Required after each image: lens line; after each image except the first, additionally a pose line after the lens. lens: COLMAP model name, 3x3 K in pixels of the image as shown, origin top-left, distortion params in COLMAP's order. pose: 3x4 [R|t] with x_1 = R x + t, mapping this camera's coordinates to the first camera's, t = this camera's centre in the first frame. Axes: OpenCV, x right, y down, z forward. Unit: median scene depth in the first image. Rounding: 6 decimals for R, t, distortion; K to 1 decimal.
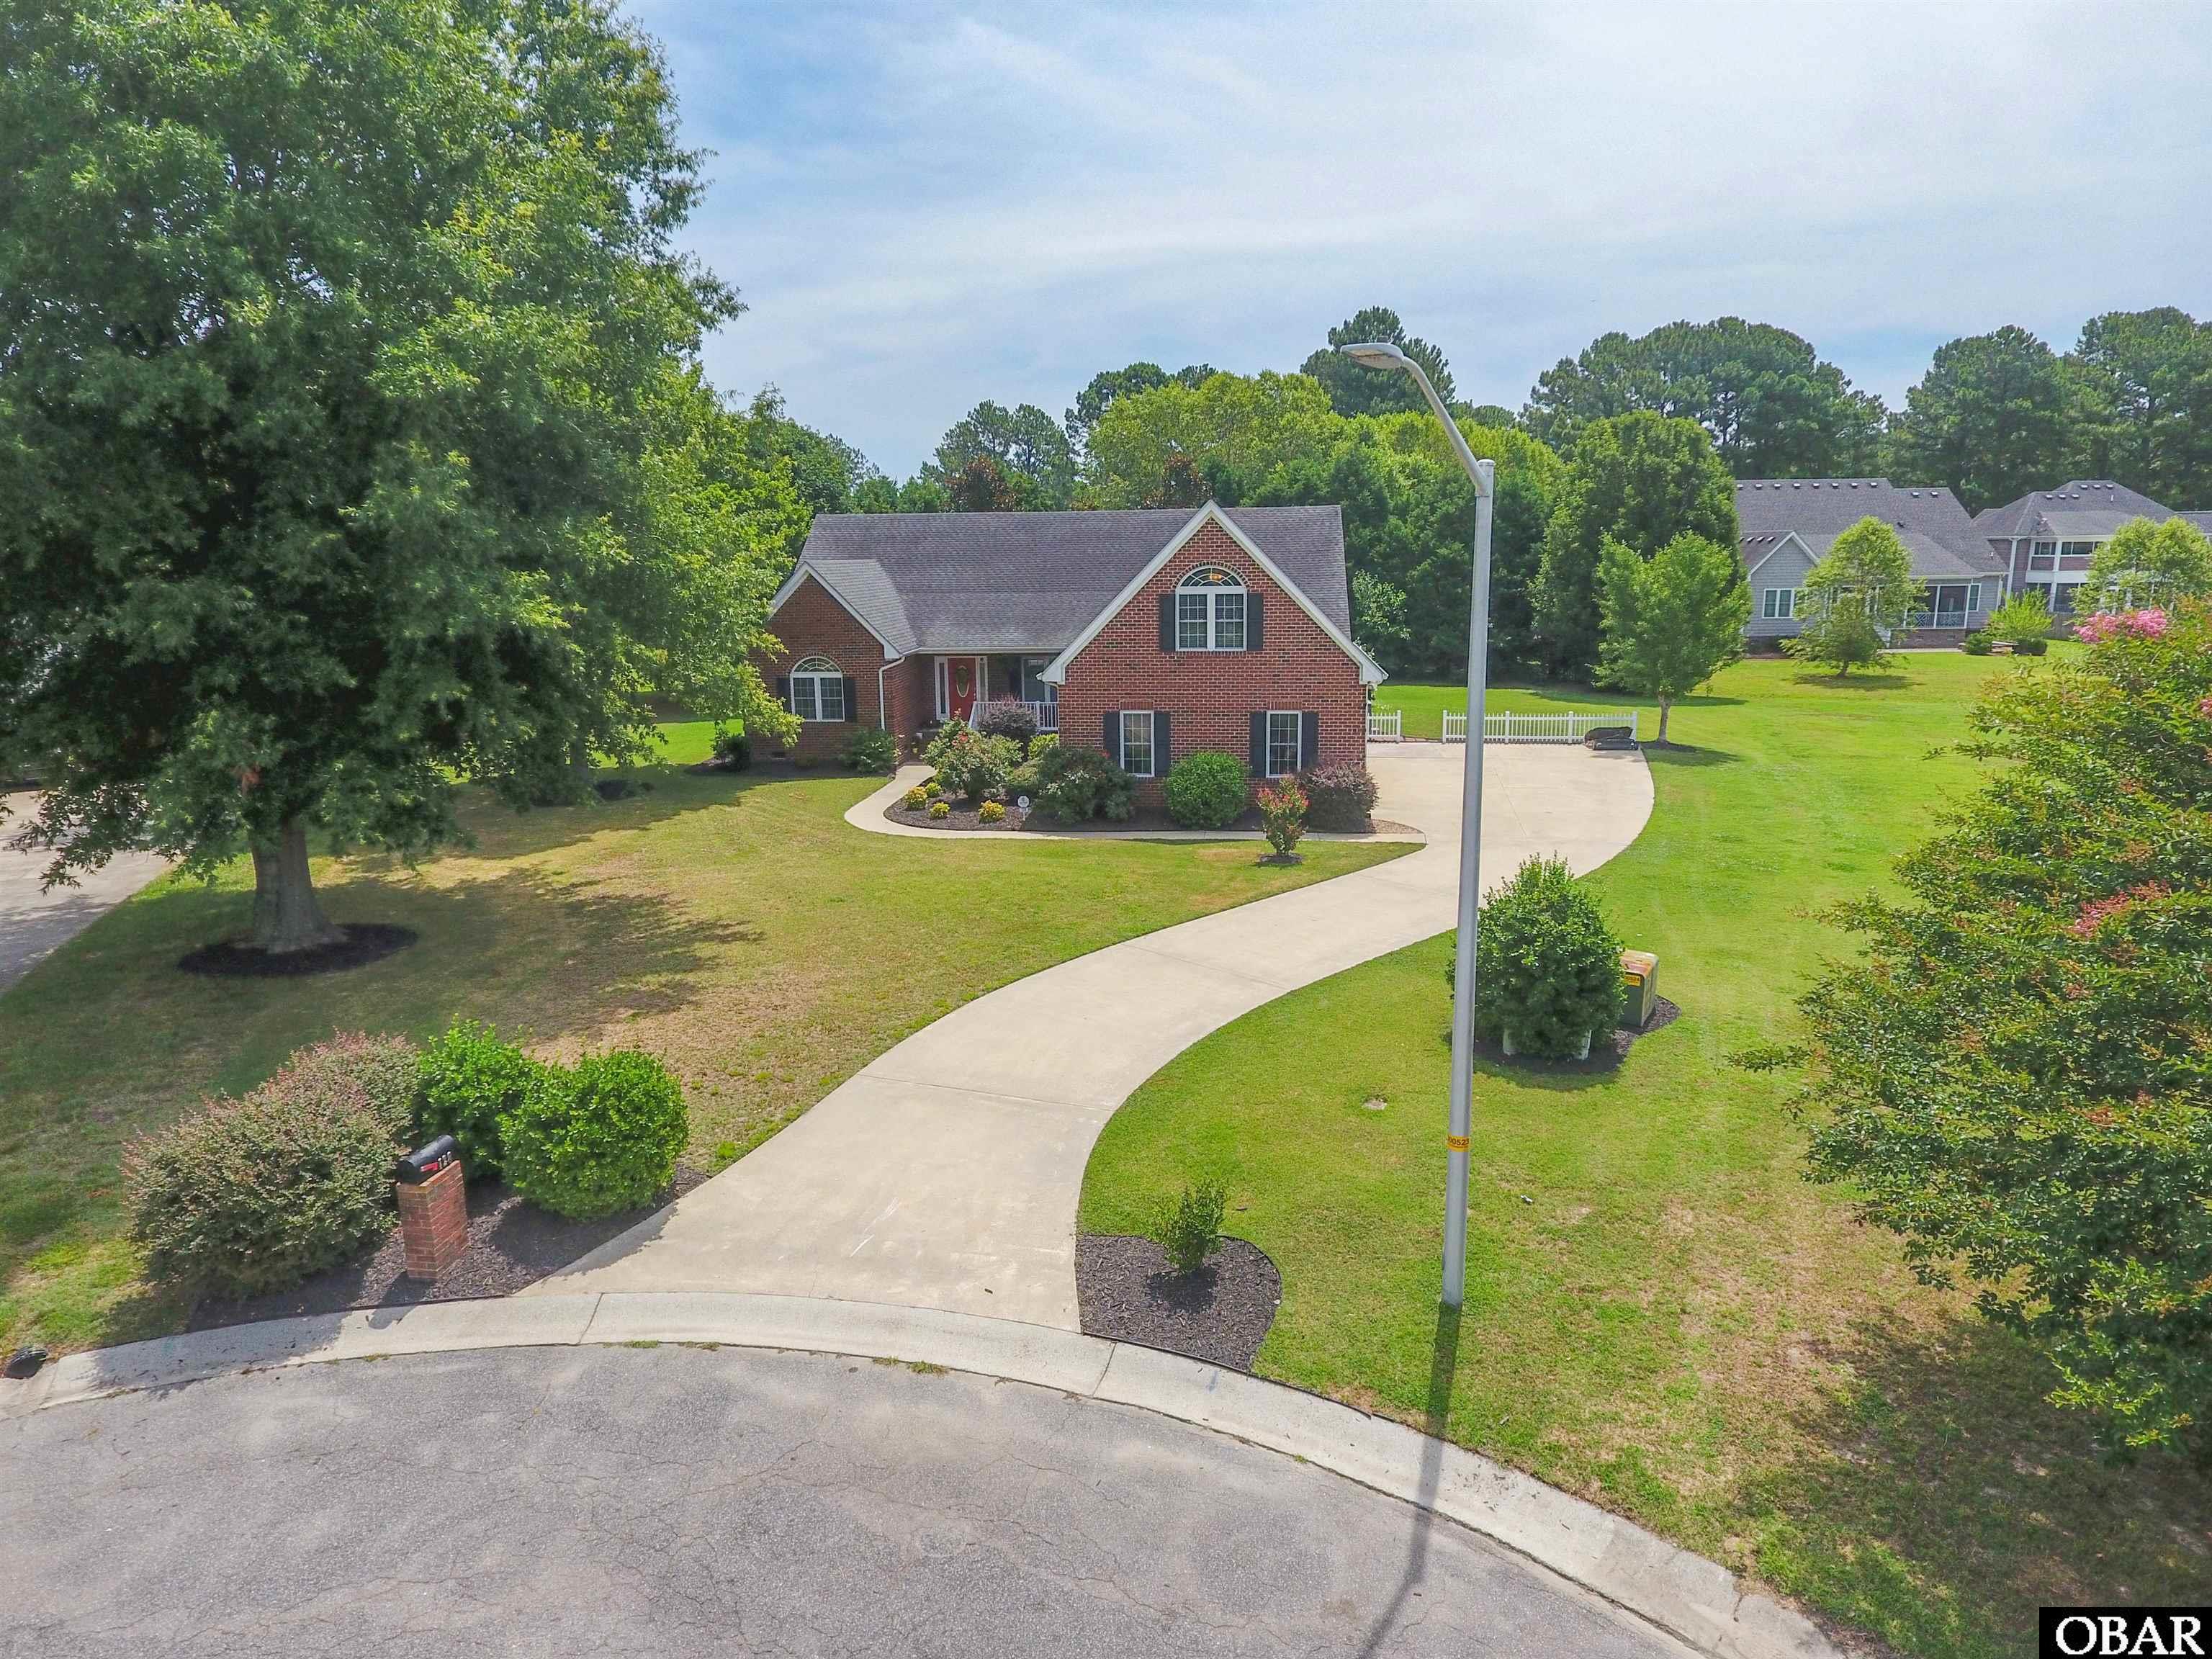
lens RADIAL K [[1297.3, 0, 1106.0], [0, 1297.3, 829.5], [0, 0, 1]] dist [-0.000482, 0.001737]
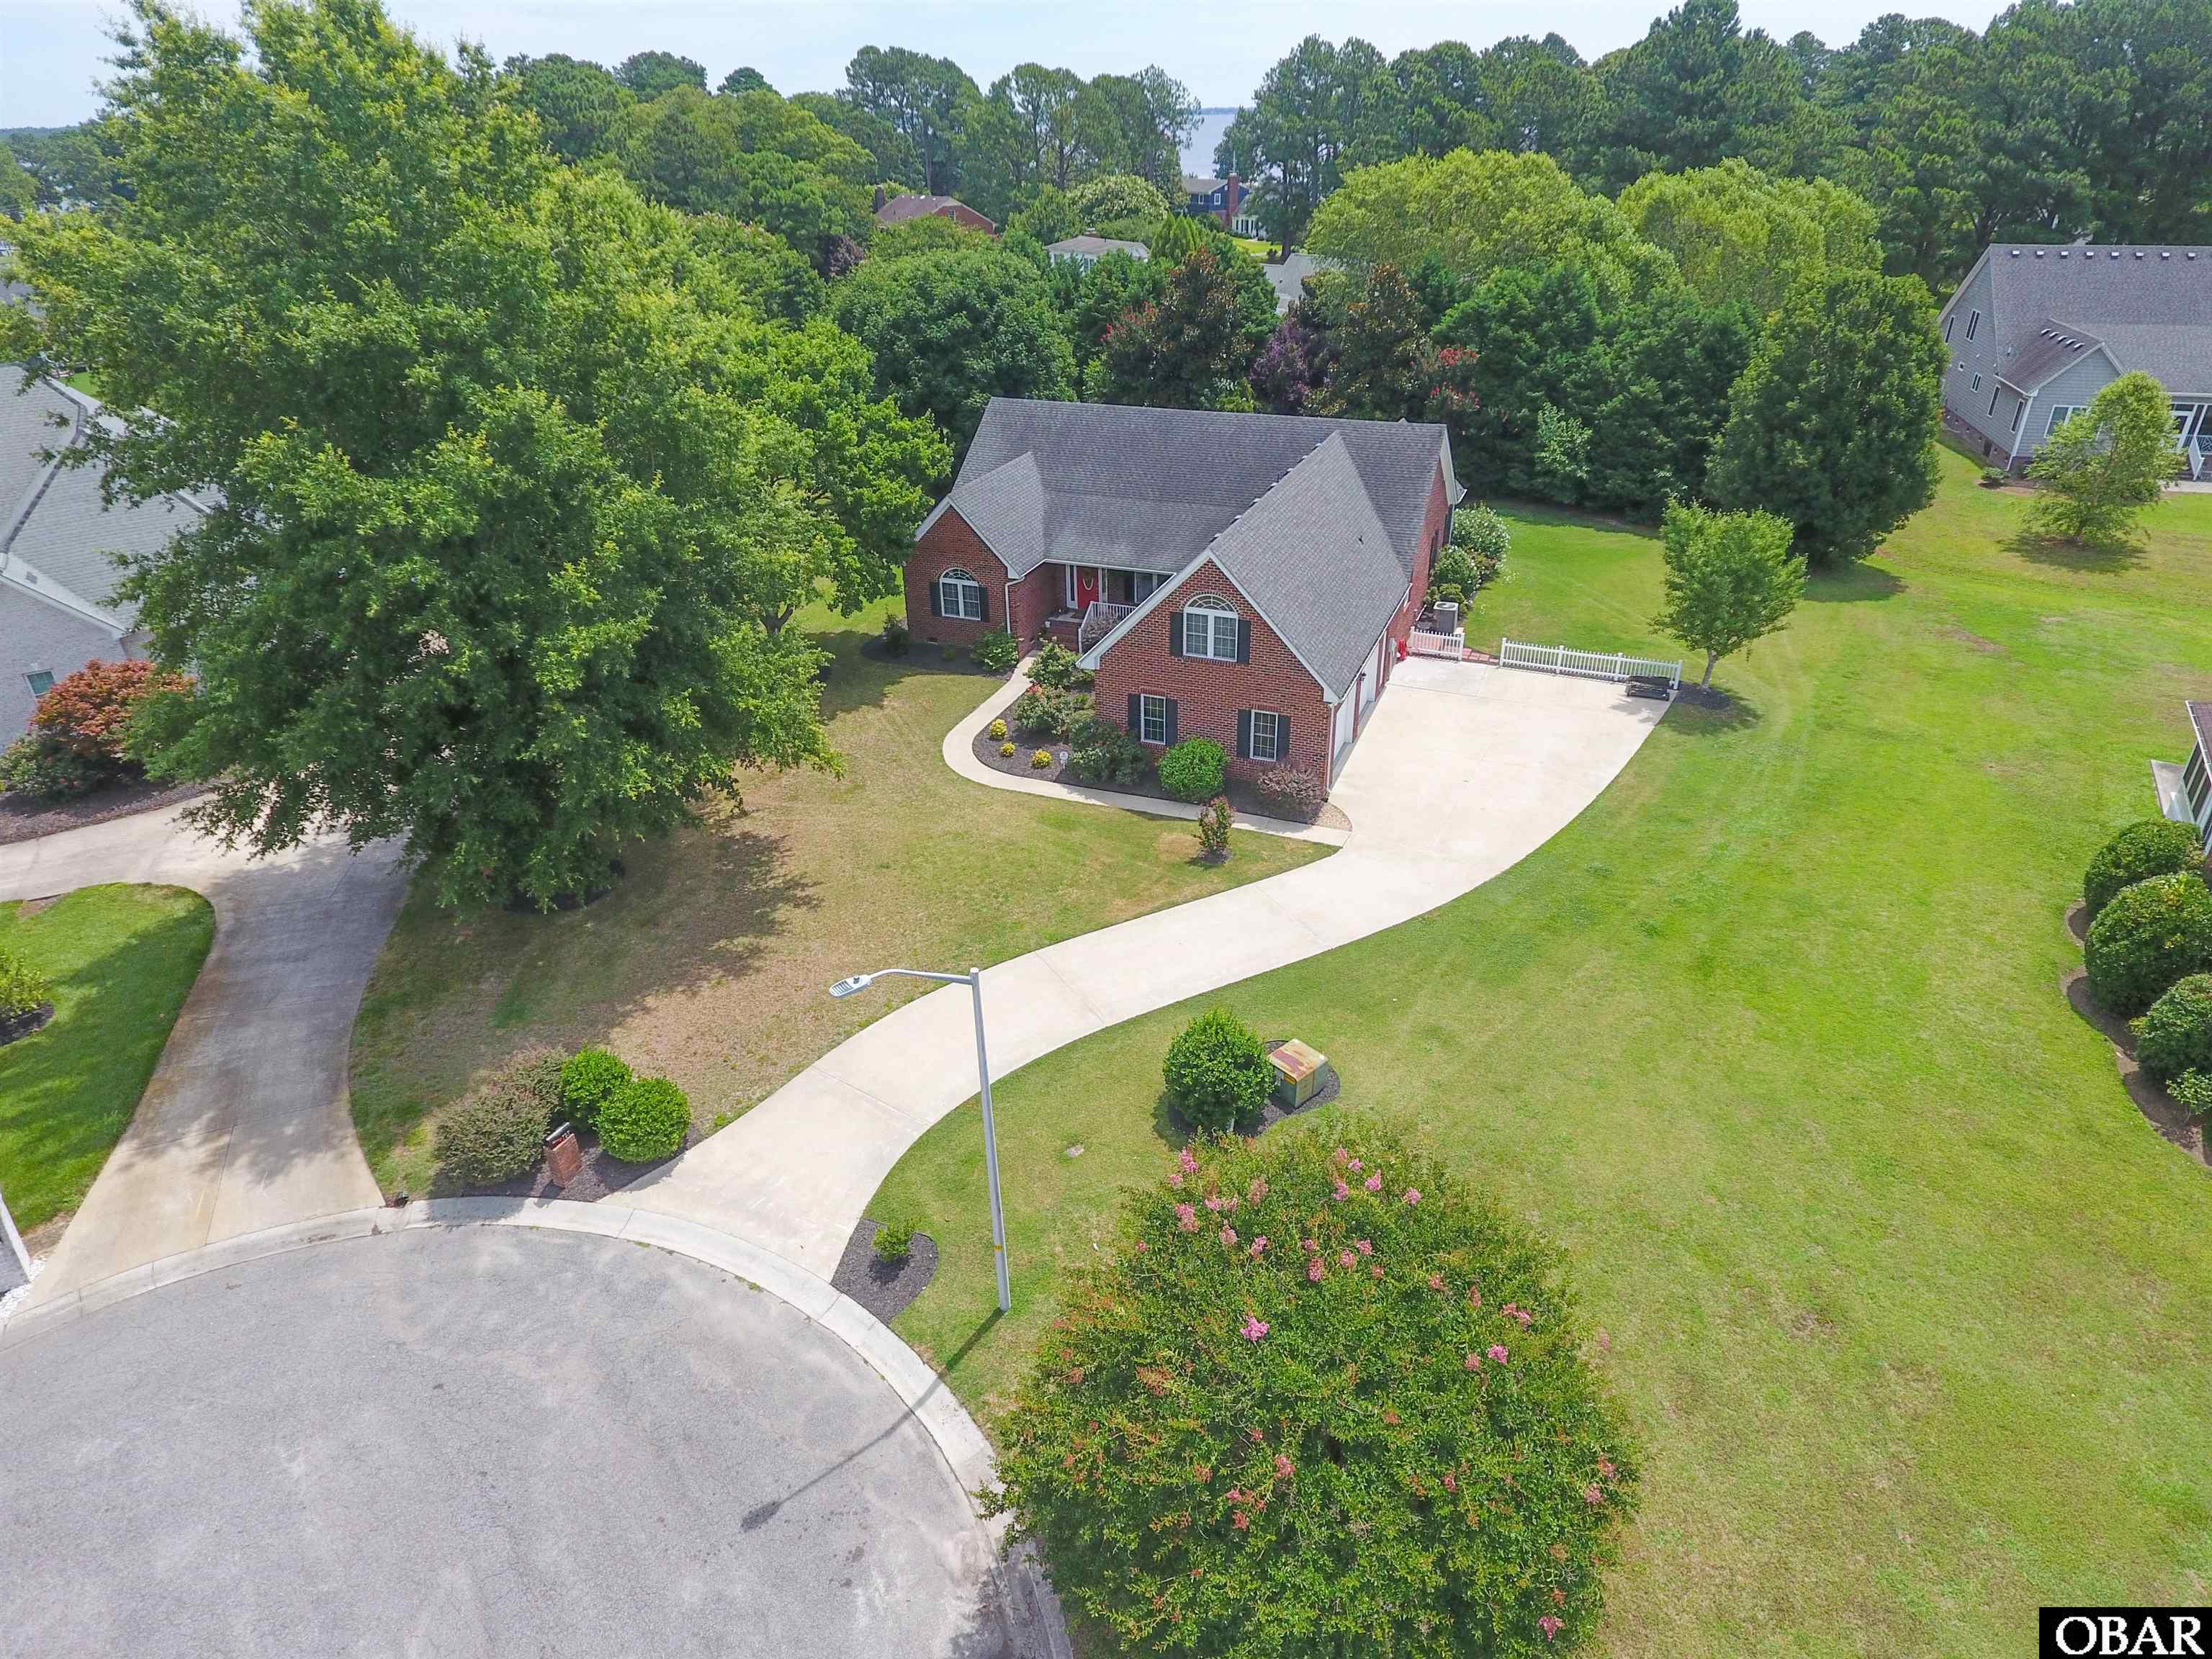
lens RADIAL K [[1291.6, 0, 1104.9], [0, 1291.6, 826.3], [0, 0, 1]] dist [-0.003455, 0.000293]
pose [[0.963748, 0.126327, -0.235014, 0.531235], [-0.052023, 0.952877, 0.298863, -0.628760], [0.261694, -0.275802, 0.924905, -0.387762]]
